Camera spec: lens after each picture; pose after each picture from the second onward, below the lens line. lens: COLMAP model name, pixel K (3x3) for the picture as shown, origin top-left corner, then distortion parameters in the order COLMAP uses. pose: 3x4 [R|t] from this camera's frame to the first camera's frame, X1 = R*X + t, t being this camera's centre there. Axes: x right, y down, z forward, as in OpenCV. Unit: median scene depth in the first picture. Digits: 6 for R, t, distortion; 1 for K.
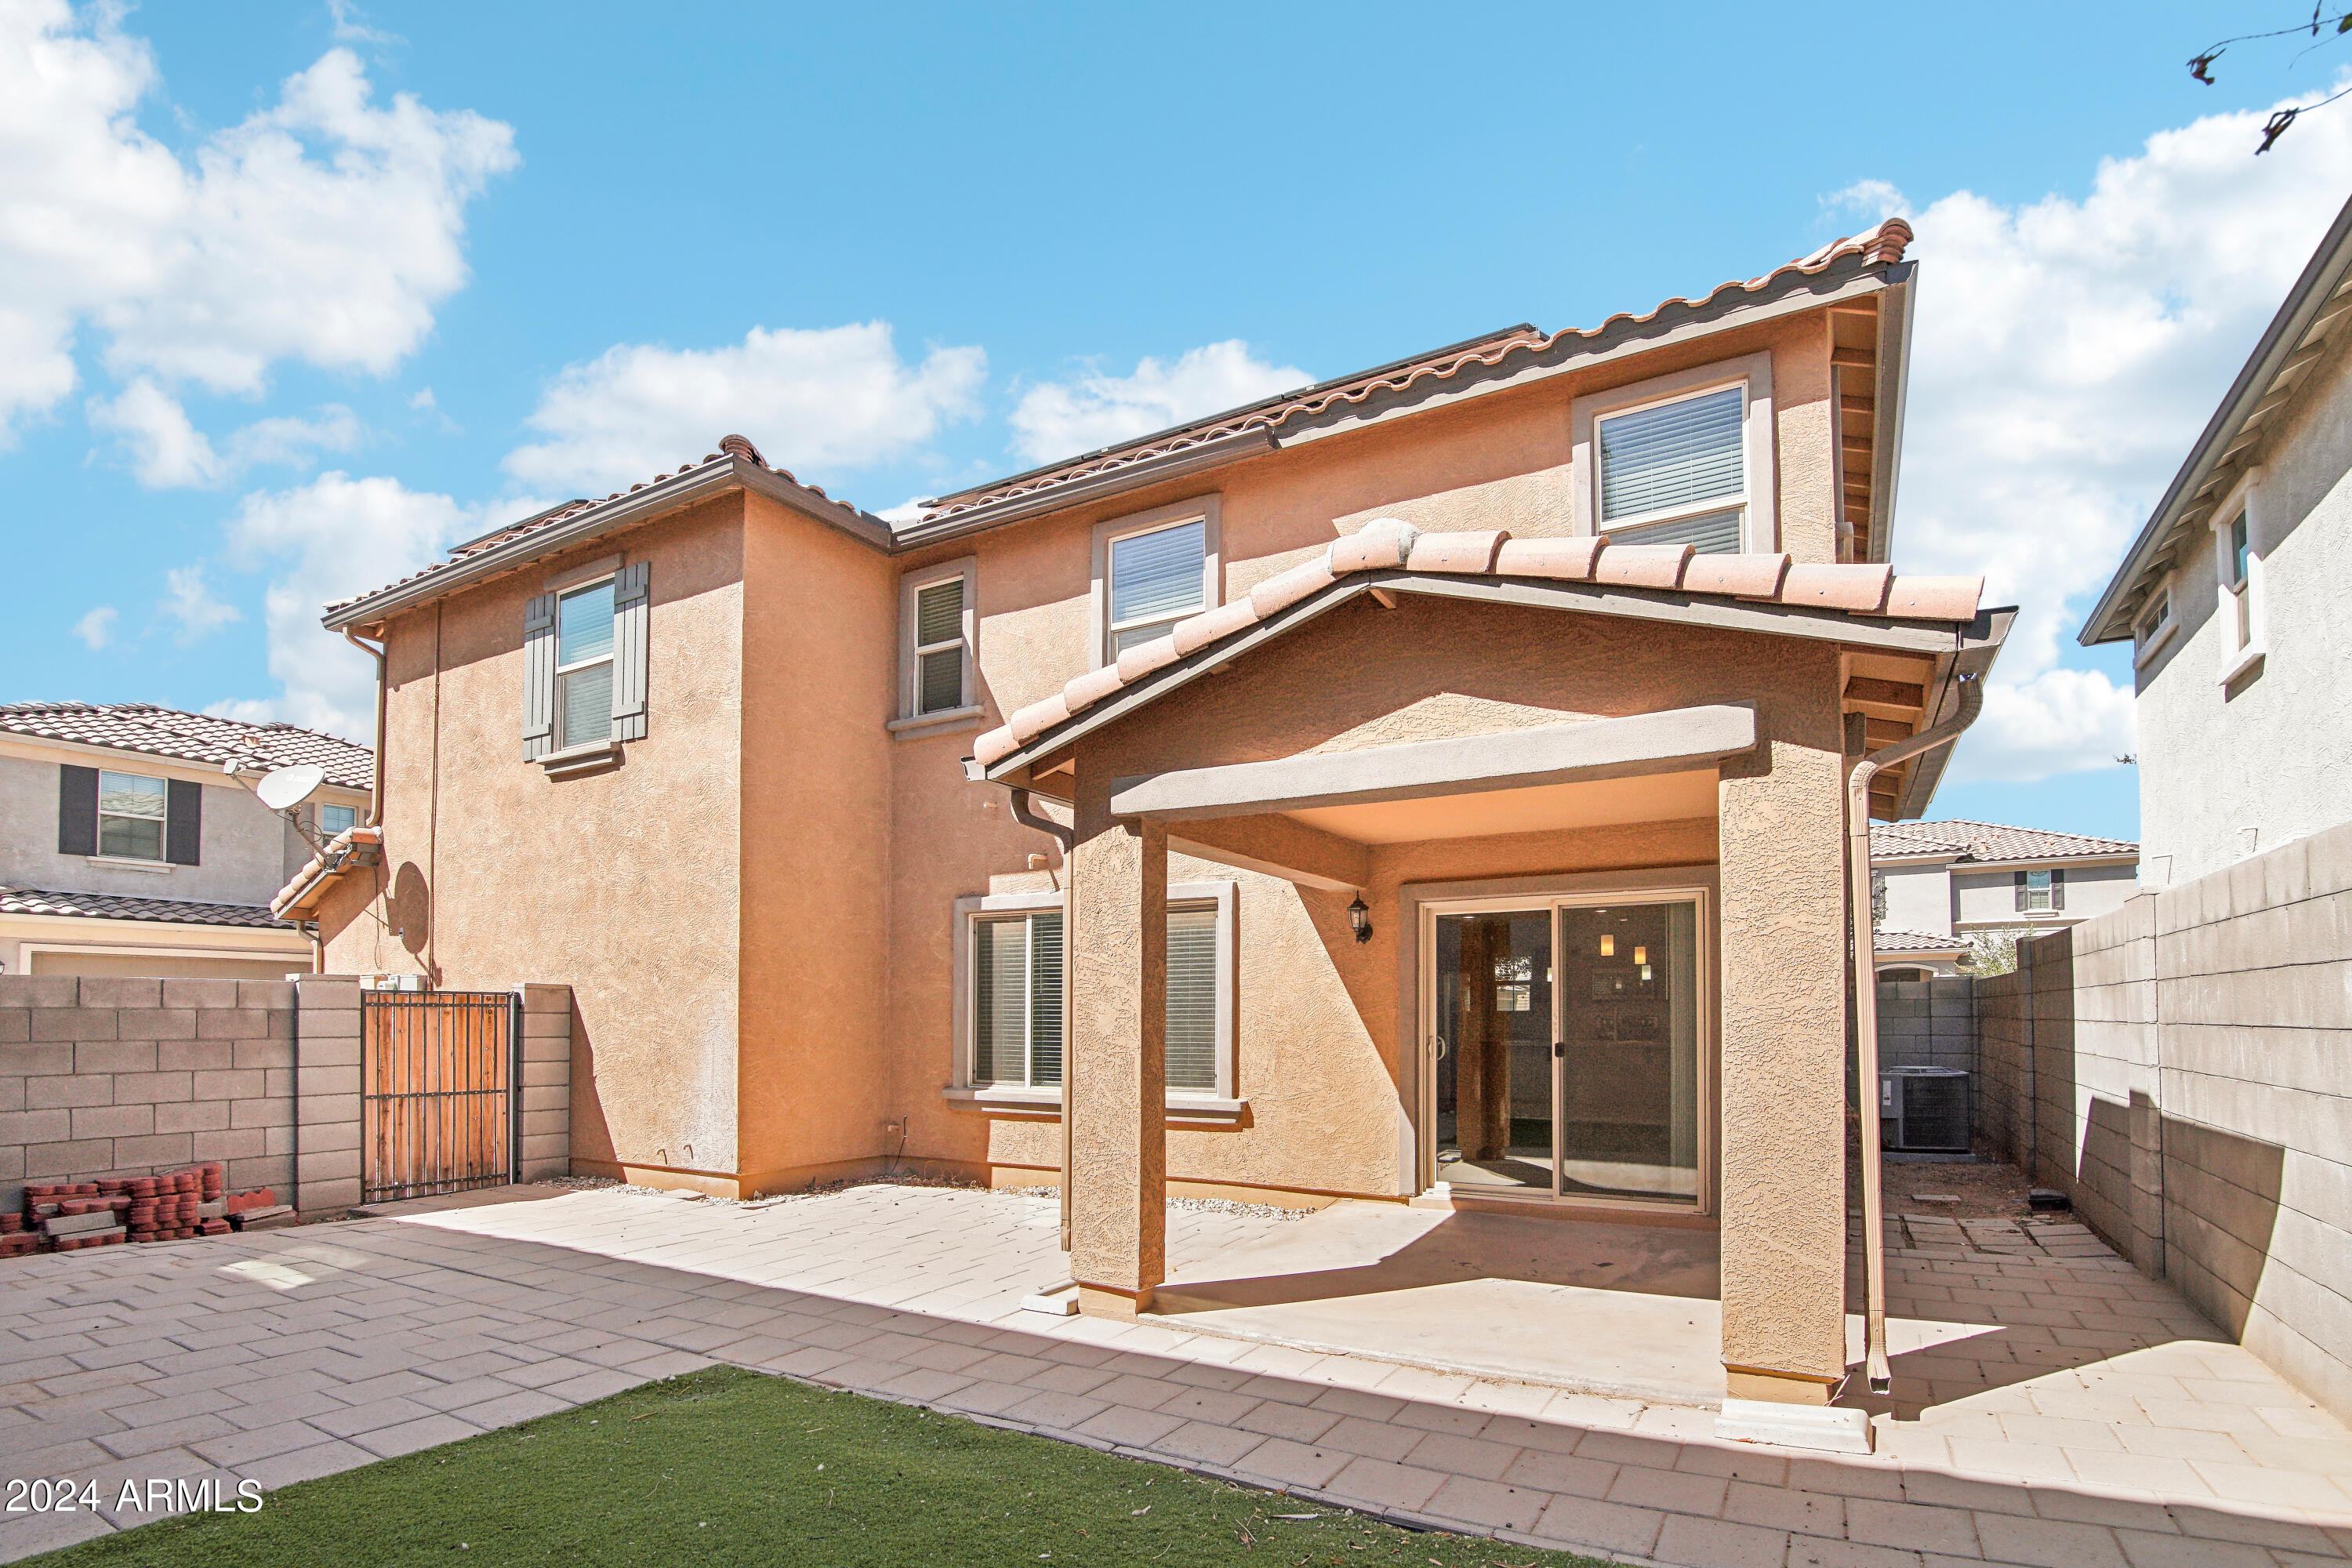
lens RADIAL K [[1104.3, 0, 1179.9], [0, 1104.3, 1016.0], [0, 0, 1]] dist [-0.032314, -0.000056]
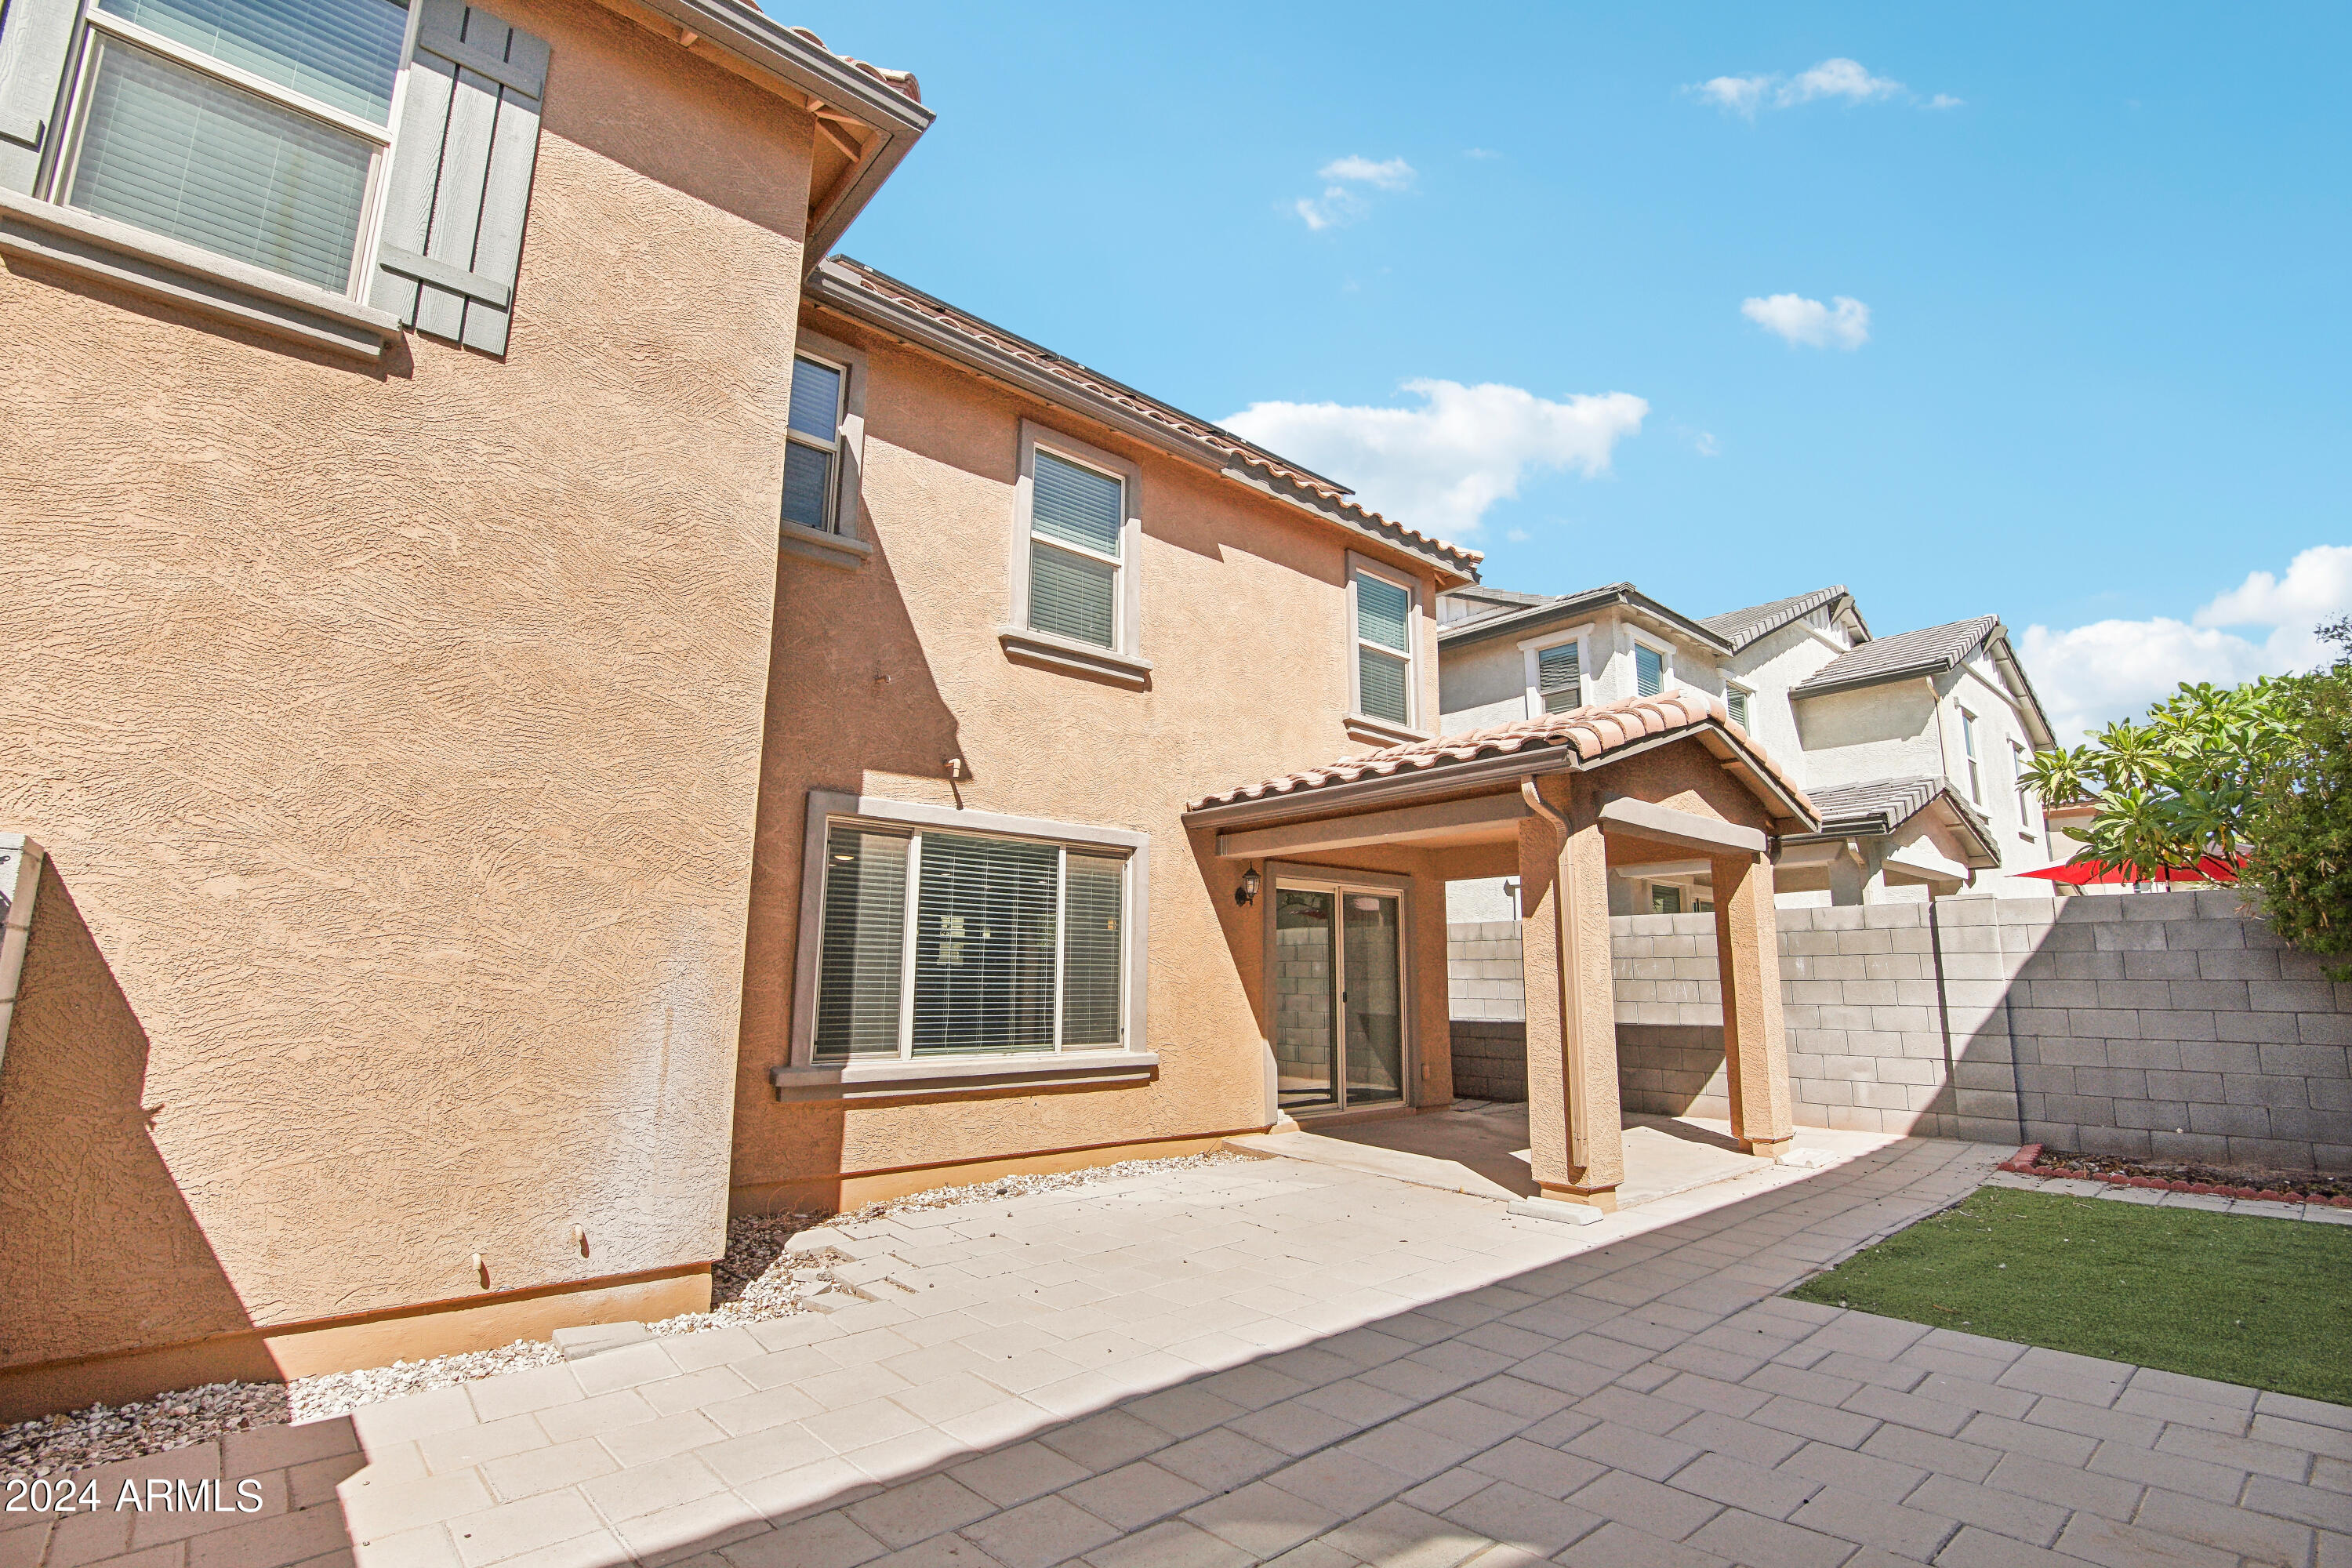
lens RADIAL K [[1069.1, 0, 1225.8], [0, 1069.1, 789.7], [0, 0, 1]] dist [-0.046110, 0.013187]
pose [[0.320268, 0.166517, 0.932577, -0.774559], [-0.008373, 0.984889, -0.172983, 0.007315], [-0.947290, 0.047592, 0.316823, 0.558545]]
